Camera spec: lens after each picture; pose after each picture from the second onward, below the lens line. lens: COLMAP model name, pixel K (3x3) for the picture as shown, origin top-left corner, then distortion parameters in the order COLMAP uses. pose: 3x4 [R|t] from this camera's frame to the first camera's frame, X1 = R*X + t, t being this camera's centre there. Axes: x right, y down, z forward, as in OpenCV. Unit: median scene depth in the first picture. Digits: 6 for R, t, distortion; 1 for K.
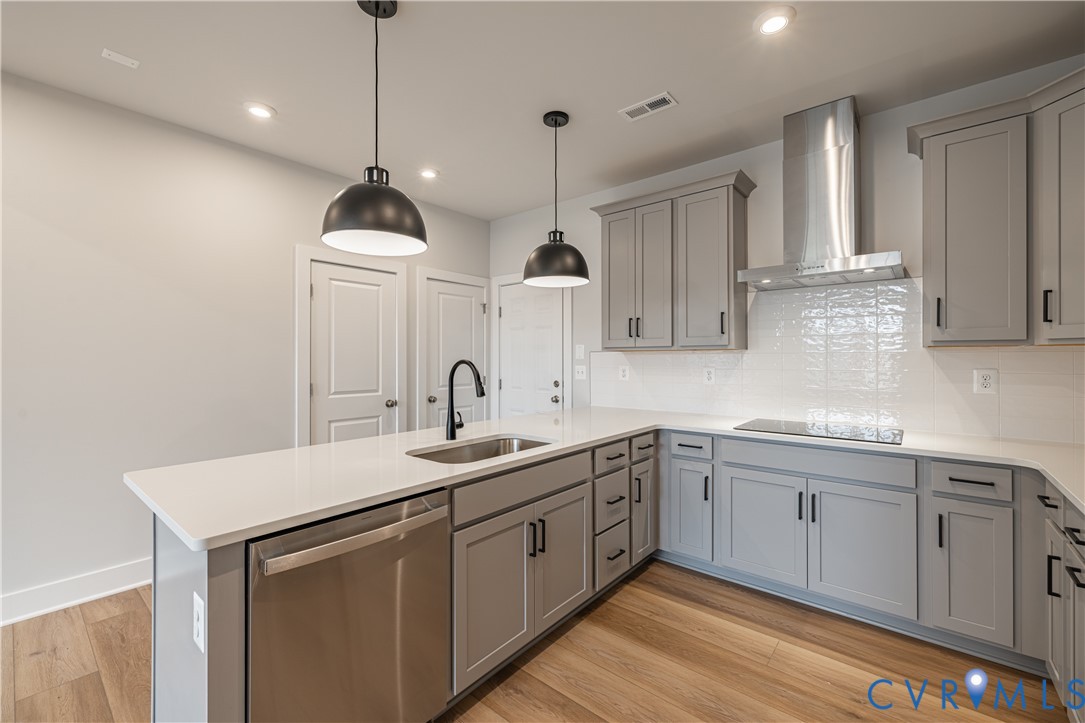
lens RADIAL K [[453.7, 0, 542.1], [0, 453.7, 357.4], [0, 0, 1]] dist [0.002397, 0.000602]
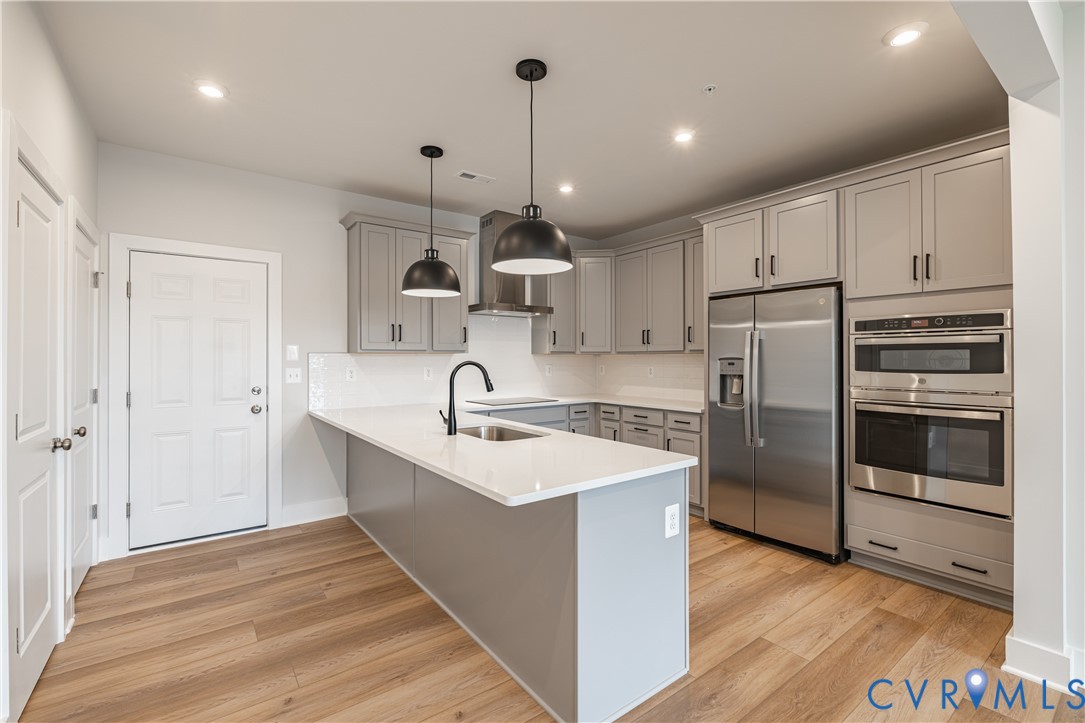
lens RADIAL K [[458.9, 0, 528.8], [0, 458.9, 358.7], [0, 0, 1]] dist [-0.001354, -0.000028]
pose [[0.254796, 0.002124, 0.966993, -0.745403], [-0.000746, 0.999998, -0.002000, 0.001094], [-0.966995, -0.000212, 0.254797, 0.345878]]
